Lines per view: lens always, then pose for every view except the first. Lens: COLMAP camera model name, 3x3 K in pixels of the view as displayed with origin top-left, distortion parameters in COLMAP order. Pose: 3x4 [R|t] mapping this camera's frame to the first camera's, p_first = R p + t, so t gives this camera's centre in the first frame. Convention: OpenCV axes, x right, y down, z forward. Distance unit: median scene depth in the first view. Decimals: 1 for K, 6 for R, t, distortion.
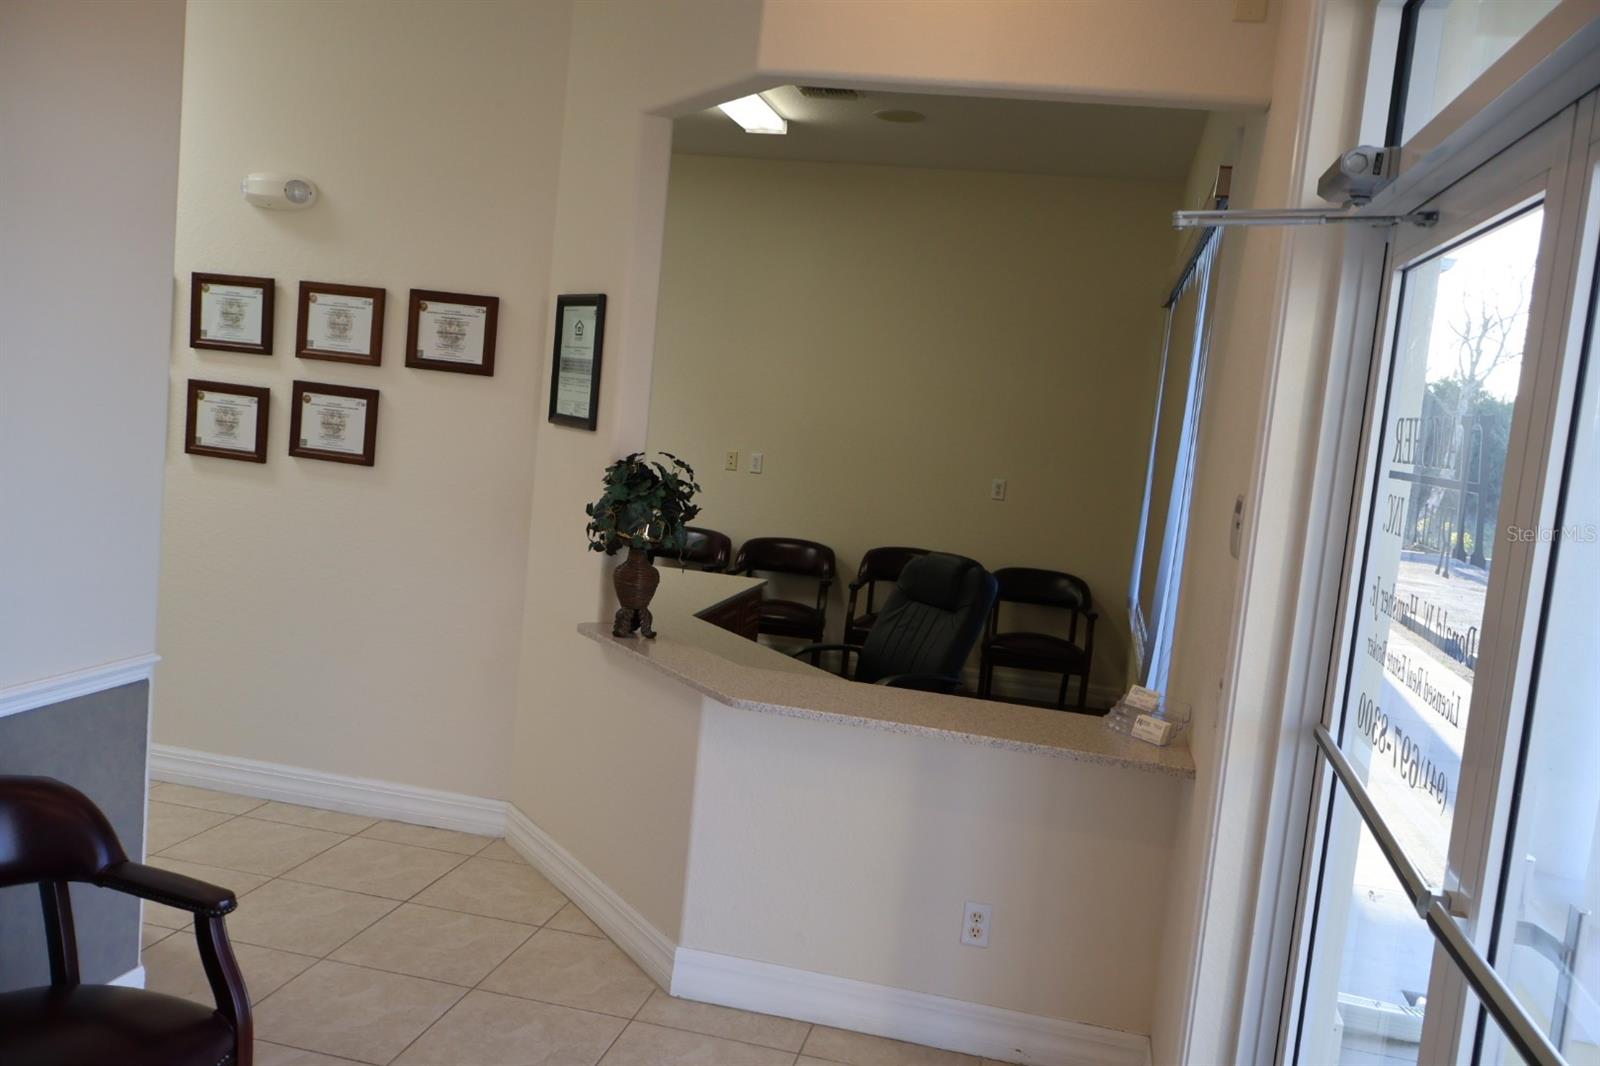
lens RADIAL K [[1343.1, 0, 805.1], [0, 1343.1, 534.8], [0, 0, 1]] dist [-0.008013, 0.003307]
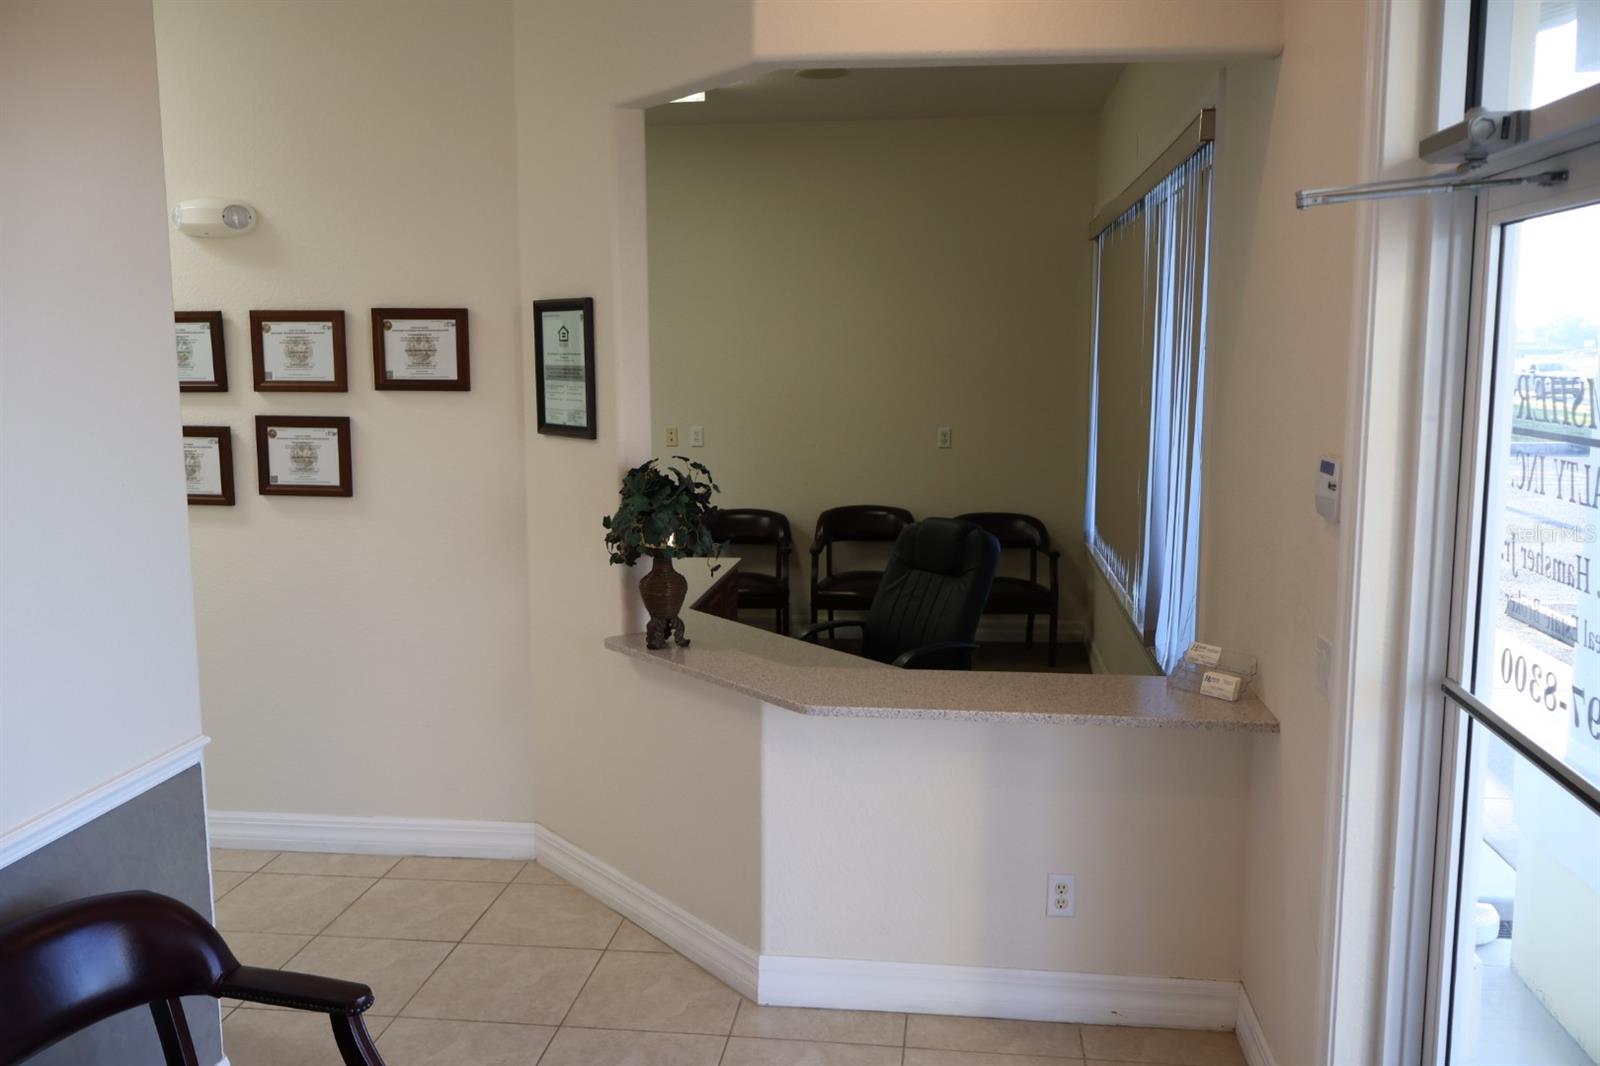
lens RADIAL K [[1343.1, 0, 795.2], [0, 1343.1, 533.3], [0, 0, 1]] dist [-0.008013, 0.003307]
pose [[0.990663, -0.112225, 0.077405, -0.103345], [0.108972, 0.993024, 0.045044, -0.040655], [-0.081920, -0.036189, 0.995982, 0.021934]]
